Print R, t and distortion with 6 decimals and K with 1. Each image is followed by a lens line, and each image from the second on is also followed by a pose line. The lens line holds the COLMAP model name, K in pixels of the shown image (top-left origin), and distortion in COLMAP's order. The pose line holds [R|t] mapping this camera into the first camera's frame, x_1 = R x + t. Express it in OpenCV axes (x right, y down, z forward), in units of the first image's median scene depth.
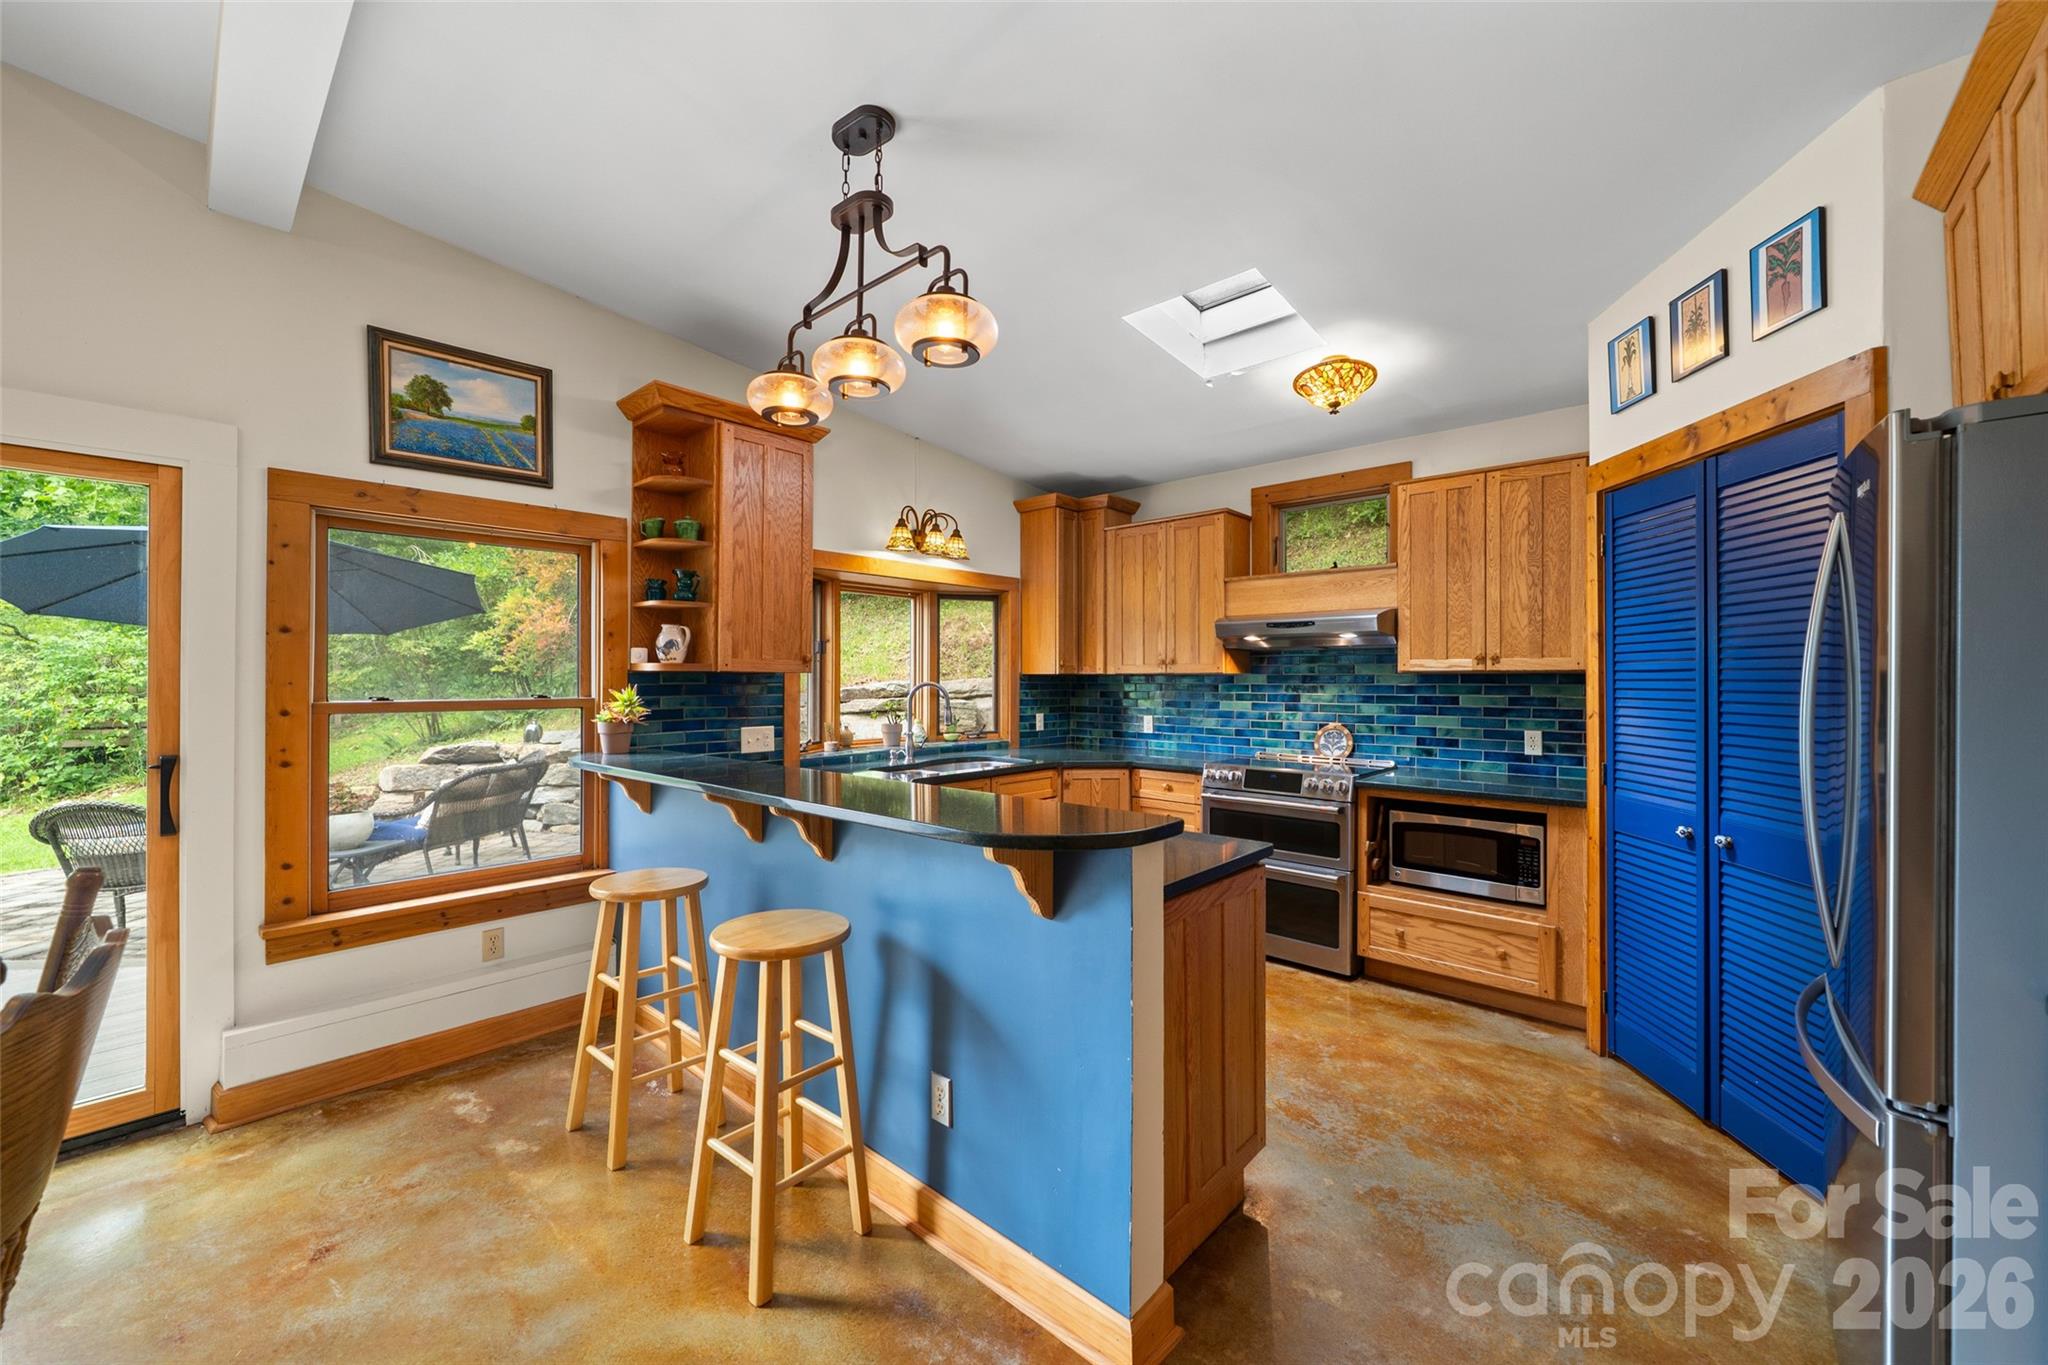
lens RADIAL K [[749.3, 0, 1016.8], [0, 749.3, 672.0], [0, 0, 1]] dist [-0.000732, -0.000096]
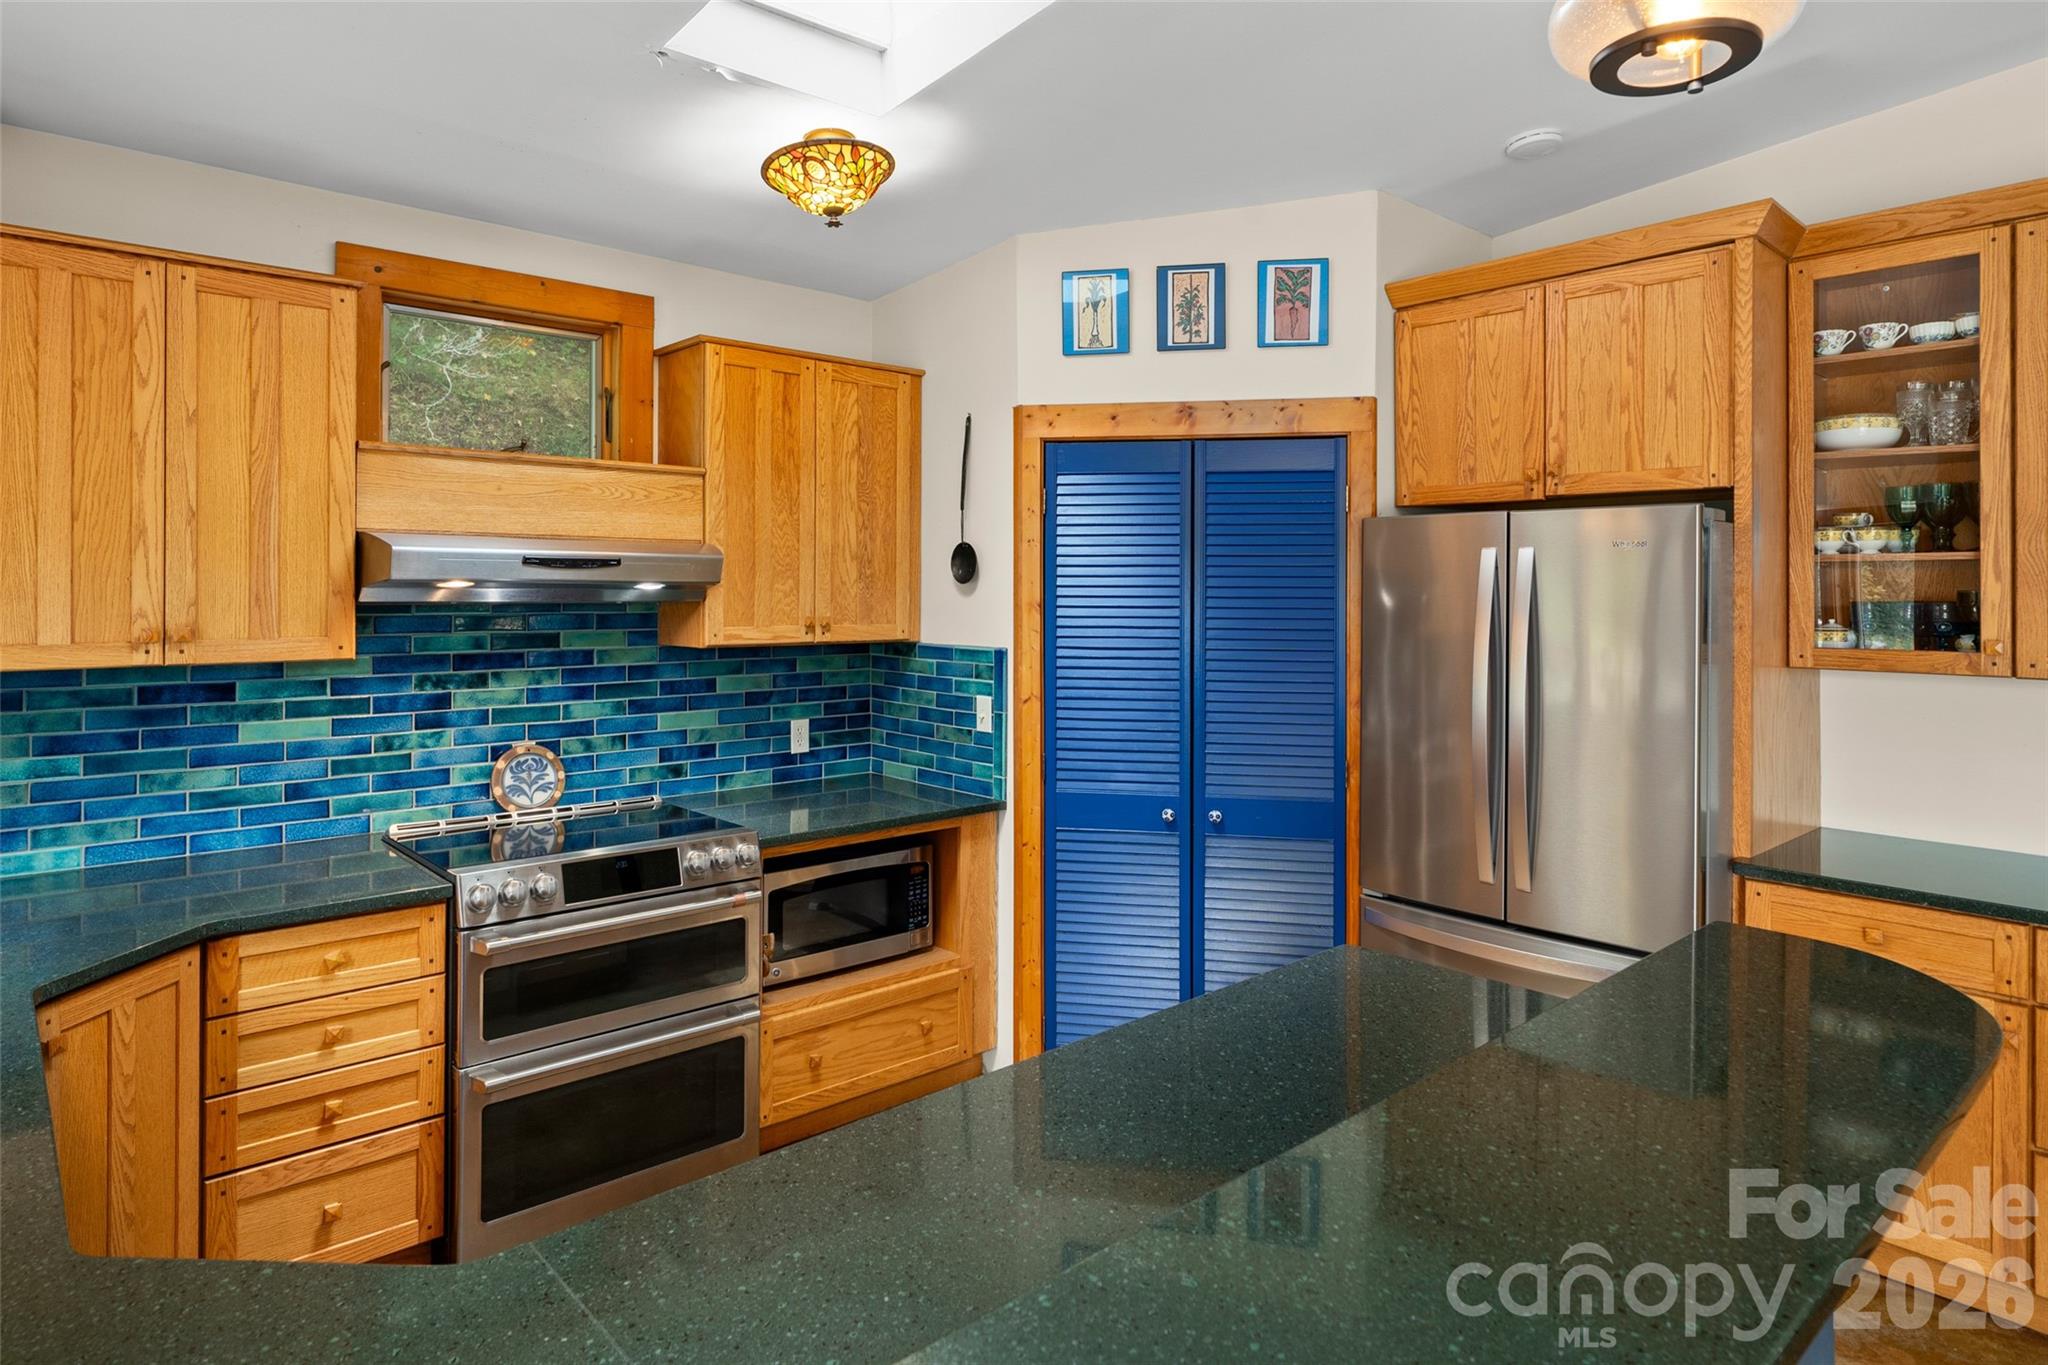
lens RADIAL K [[1163.7, 0, 1021.3], [0, 1163.7, 586.1], [0, 0, 1]] dist [0.002819, 0.000100]
pose [[0.126123, 0.003866, 0.992007, -0.401387], [-0.007854, 0.999965, -0.002898, -0.049166], [-0.991984, -0.007426, 0.126149, 0.622619]]
